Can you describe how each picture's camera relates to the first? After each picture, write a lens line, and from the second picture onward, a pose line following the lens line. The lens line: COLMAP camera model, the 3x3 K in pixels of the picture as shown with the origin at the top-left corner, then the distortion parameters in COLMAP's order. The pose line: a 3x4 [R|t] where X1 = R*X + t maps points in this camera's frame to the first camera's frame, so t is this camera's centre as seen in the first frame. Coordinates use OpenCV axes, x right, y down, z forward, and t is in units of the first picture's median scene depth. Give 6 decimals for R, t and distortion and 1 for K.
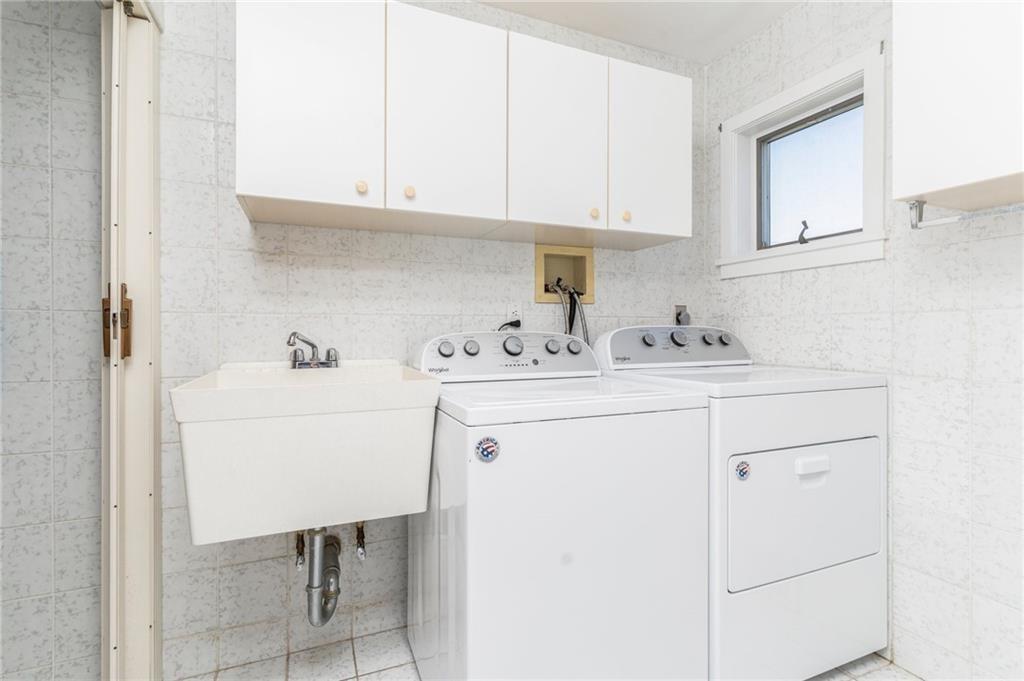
lens RADIAL K [[483.4, 0, 509.8], [0, 483.4, 330.8], [0, 0, 1]] dist [0.005141, 0.001322]
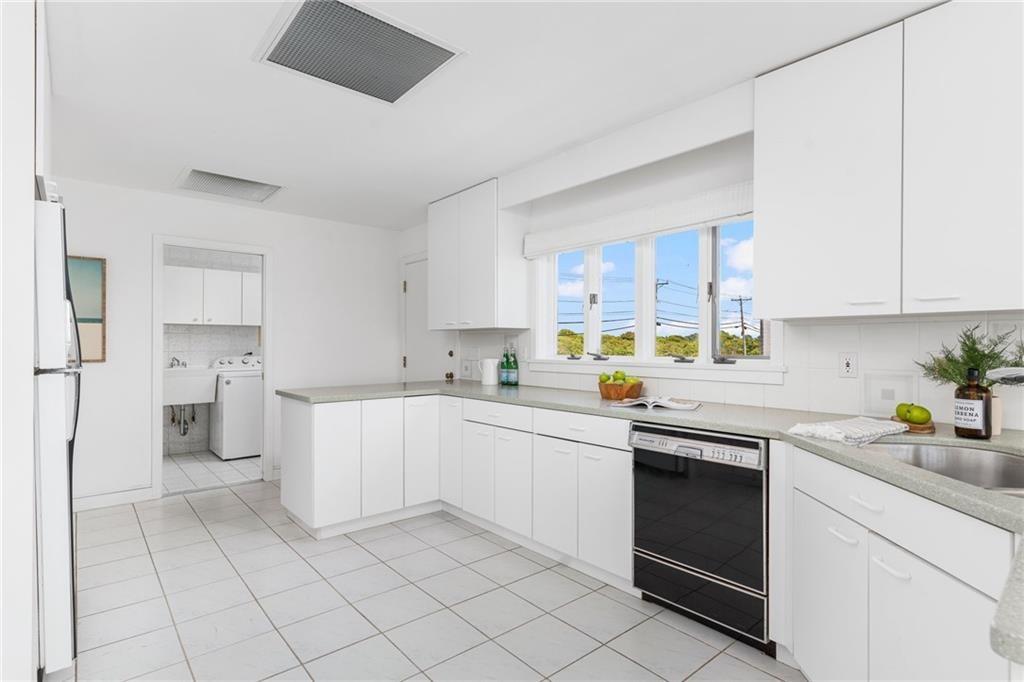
lens RADIAL K [[513.5, 0, 512.2], [0, 513.5, 346.1], [0, 0, 1]] dist [-0.006680, -0.000127]
pose [[0.950885, 0.000505, 0.309545, 0.822052], [0.000947, 0.999989, -0.004540, -0.064953], [-0.309544, 0.004610, 0.950874, -3.644449]]
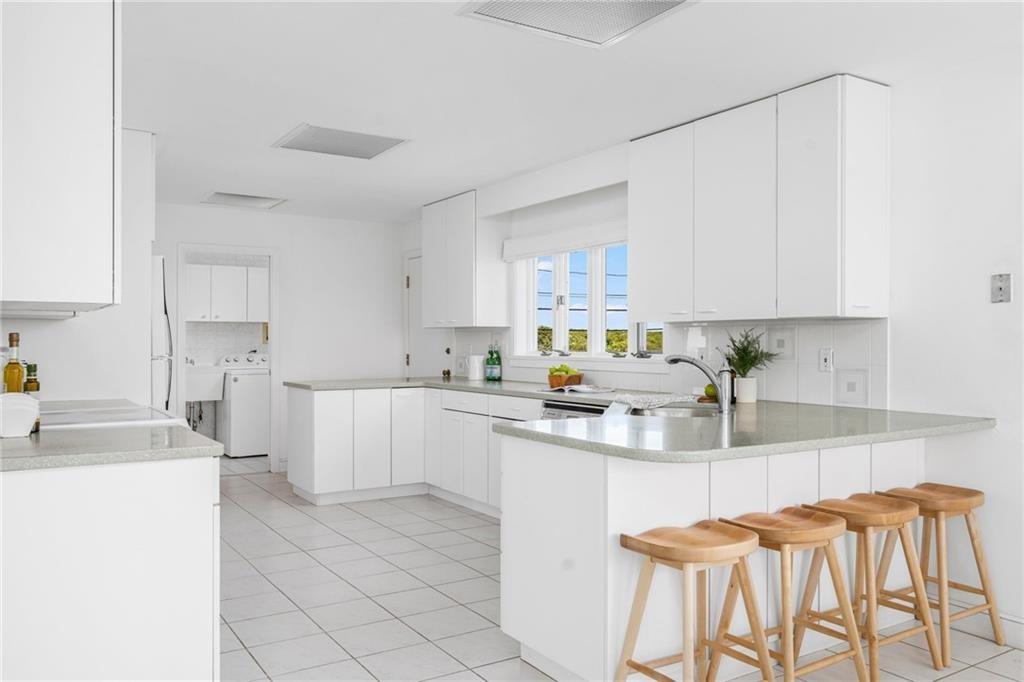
lens RADIAL K [[798.0, 0, 515.1], [0, 798.0, 346.4], [0, 0, 1]] dist [0.013393, 0.000951]
pose [[0.984429, 0.000283, 0.175783, 0.996563], [0.000018, 0.999999, -0.001711, -0.051780], [-0.175783, 0.001688, 0.984427, -5.618905]]
